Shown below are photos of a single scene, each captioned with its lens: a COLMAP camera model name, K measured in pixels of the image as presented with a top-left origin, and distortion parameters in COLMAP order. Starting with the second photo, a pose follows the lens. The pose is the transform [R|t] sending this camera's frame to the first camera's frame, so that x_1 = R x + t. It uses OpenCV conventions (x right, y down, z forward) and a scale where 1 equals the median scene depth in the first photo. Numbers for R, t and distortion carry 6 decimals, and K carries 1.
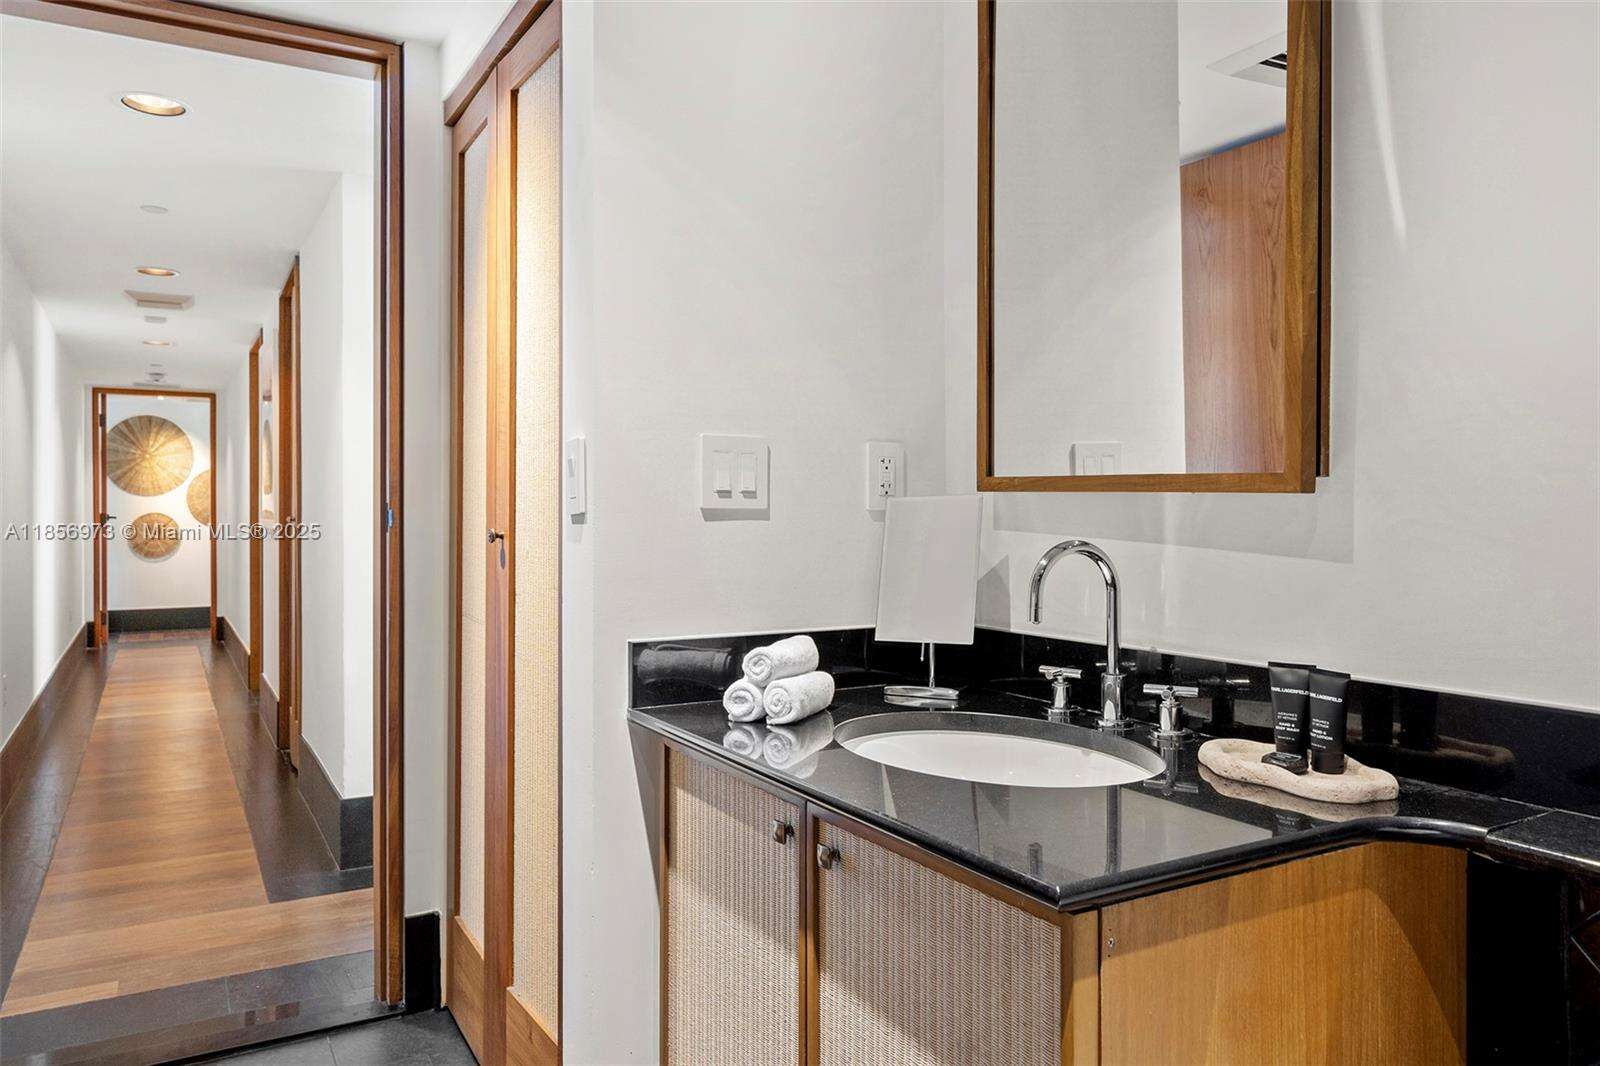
lens RADIAL K [[1107.4, 0, 800.0], [0, 1107.4, 533.0], [0, 0, 1]] dist [-0.009989, -0.000486]
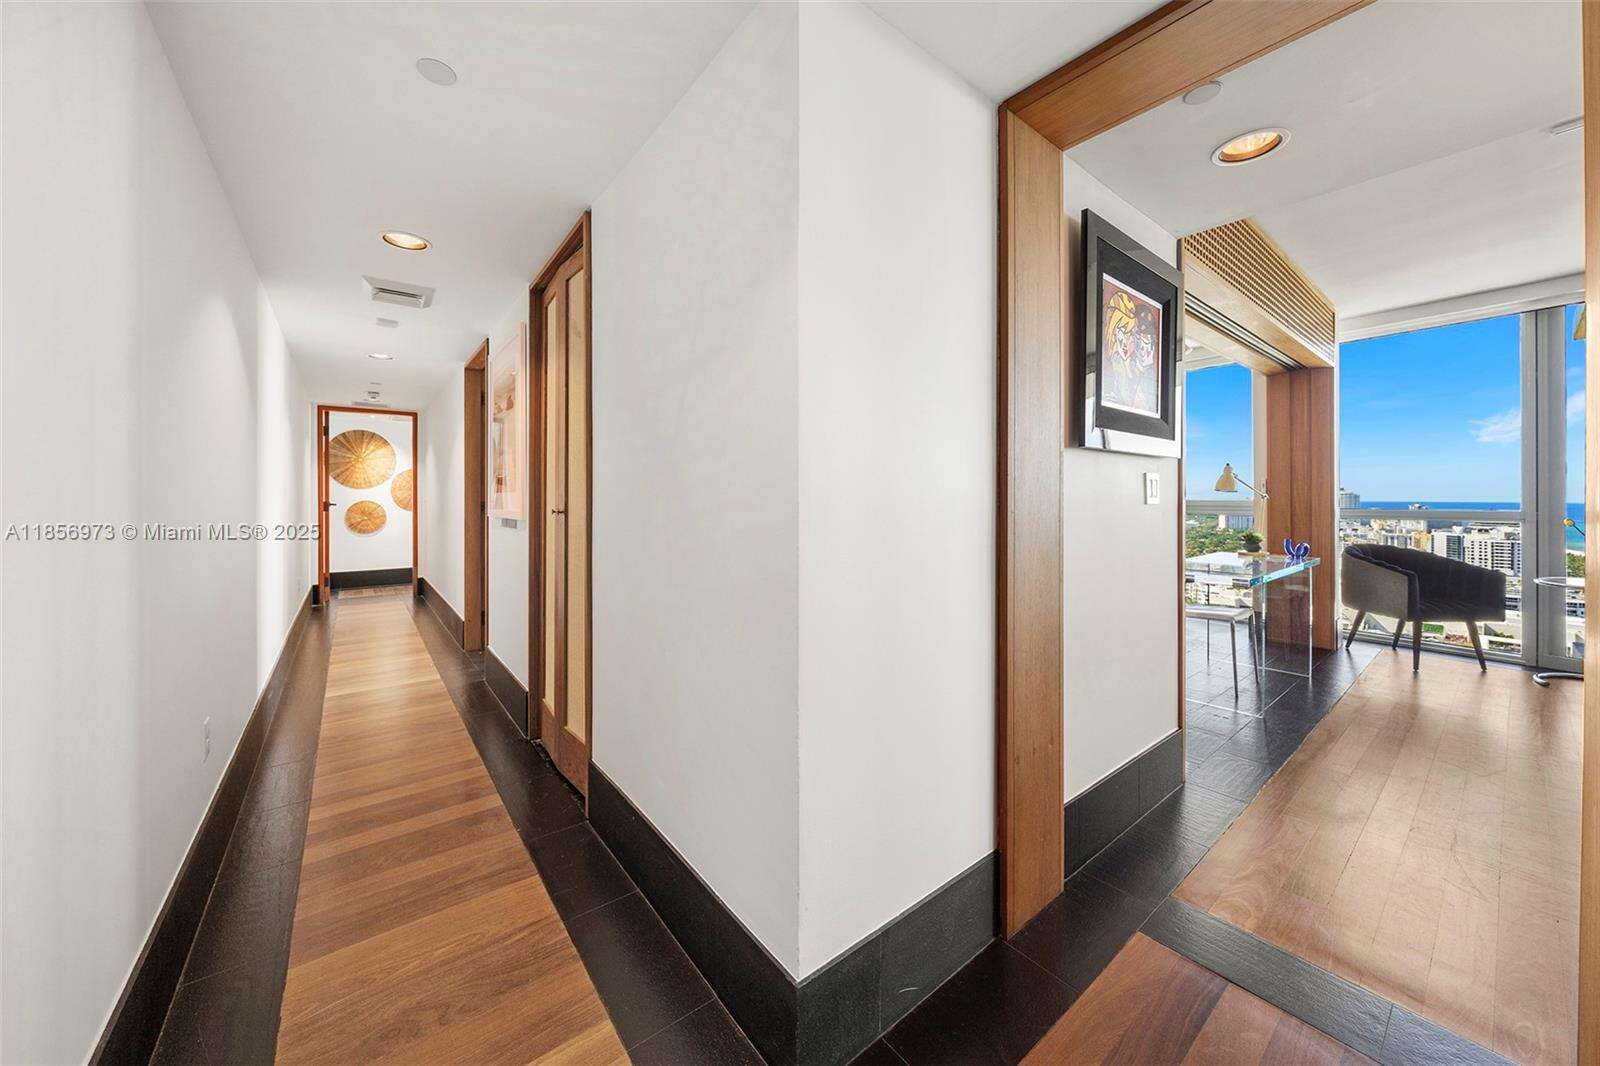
lens RADIAL K [[563.9, 0, 796.6], [0, 563.9, 496.4], [0, 0, 1]] dist [-0.013915, -0.000076]
pose [[0.989456, -0.007720, 0.144627, -0.168451], [0.009786, 0.999860, -0.013579, -0.009787], [-0.144502, 0.014851, 0.989393, 0.253311]]
